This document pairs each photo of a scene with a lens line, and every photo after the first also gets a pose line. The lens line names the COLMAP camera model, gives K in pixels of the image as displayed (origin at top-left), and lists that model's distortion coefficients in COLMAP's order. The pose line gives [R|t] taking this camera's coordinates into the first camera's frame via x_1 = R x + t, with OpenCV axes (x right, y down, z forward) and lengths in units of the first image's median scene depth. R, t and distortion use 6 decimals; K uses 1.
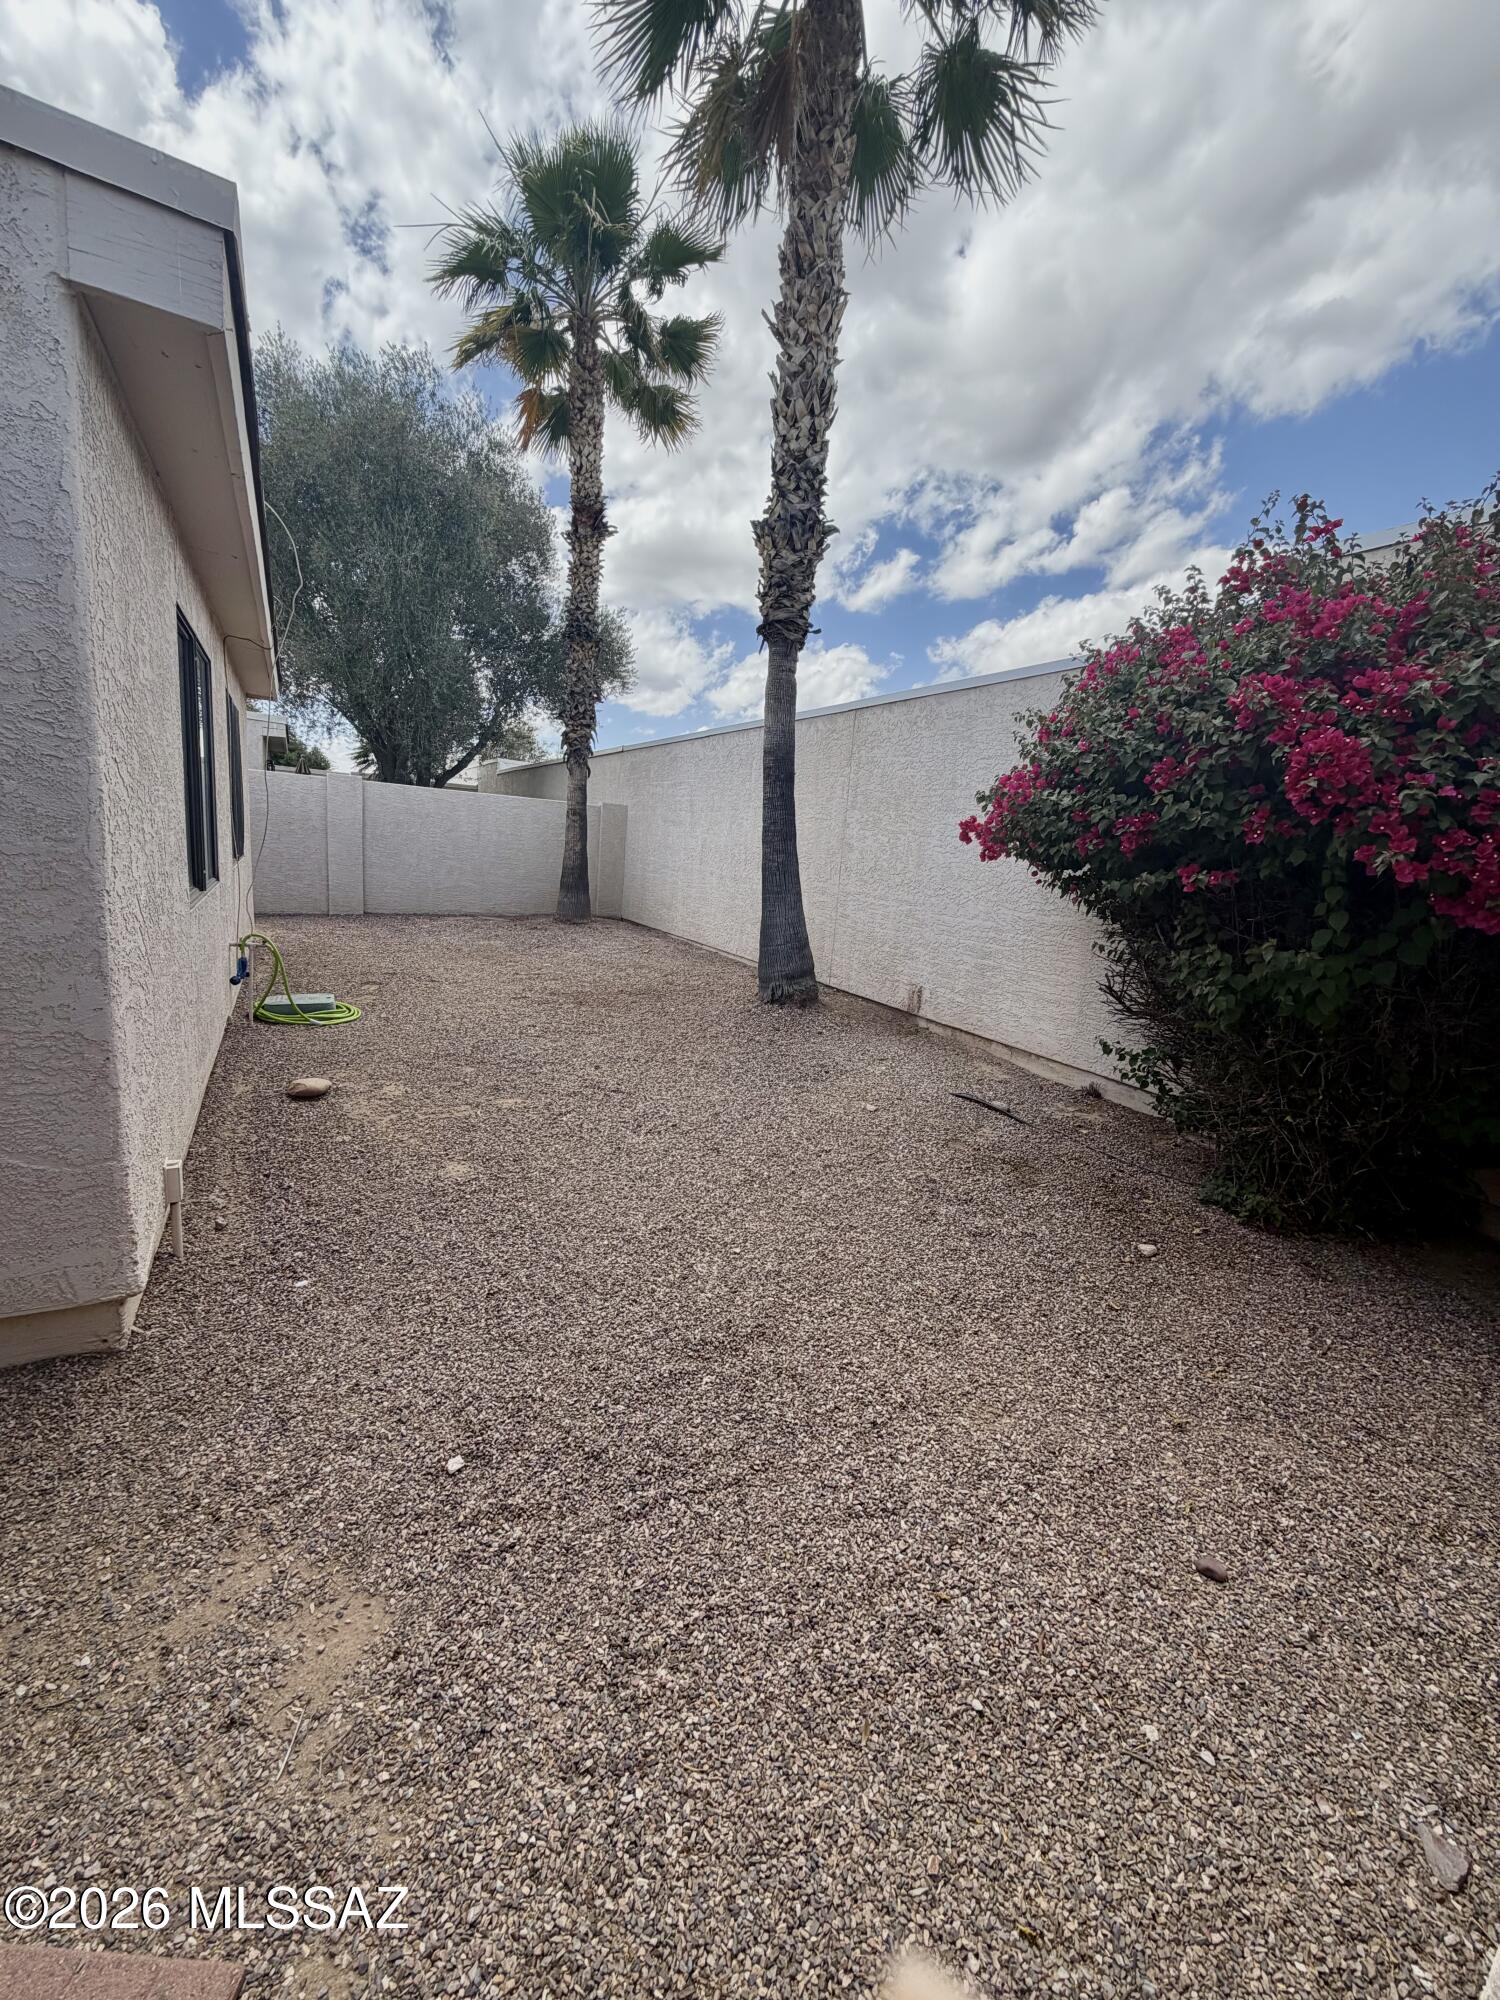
lens RADIAL K [[790.2, 0, 750.5], [0, 790.2, 995.4], [0, 0, 1]] dist [-0.007496, 0.002670]
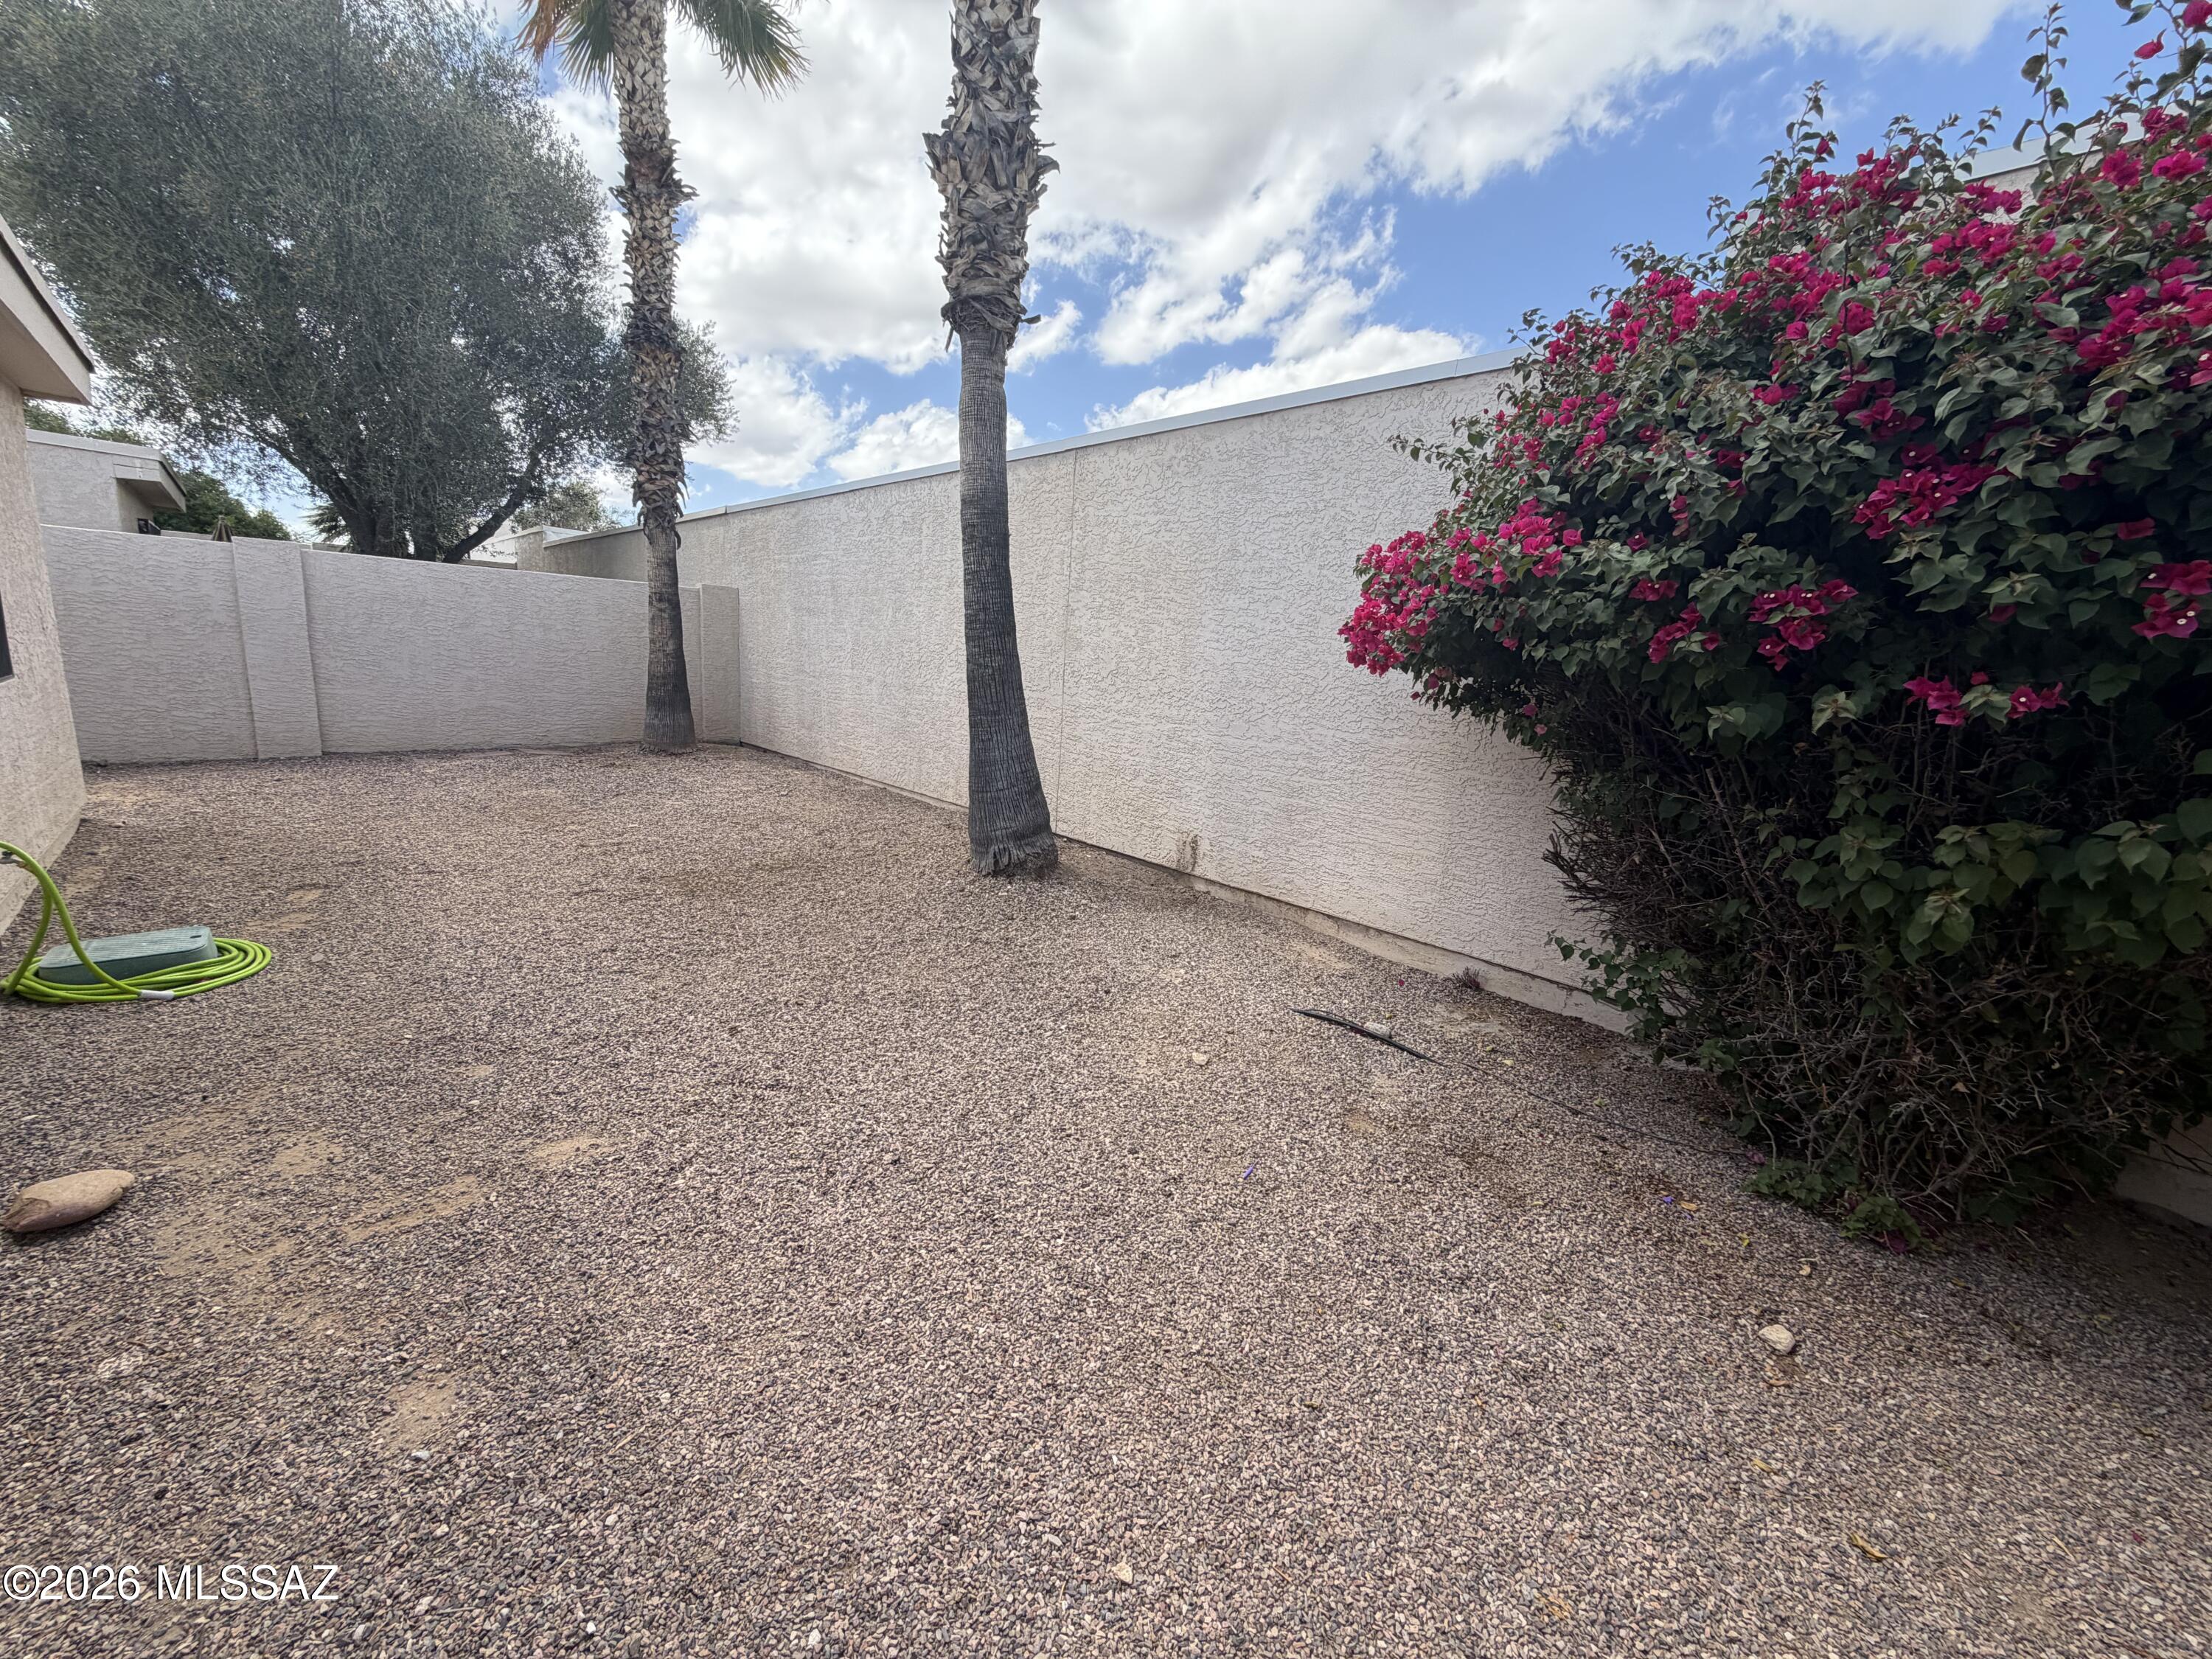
lens RADIAL K [[873.9, 0, 1103.2], [0, 873.9, 831.1], [0, 0, 1]] dist [-0.007496, 0.002670]
pose [[0.971165, -0.063802, 0.229712, -0.051945], [0.056475, 0.997668, 0.038340, -0.051141], [-0.231622, -0.024261, 0.972503, 0.241257]]
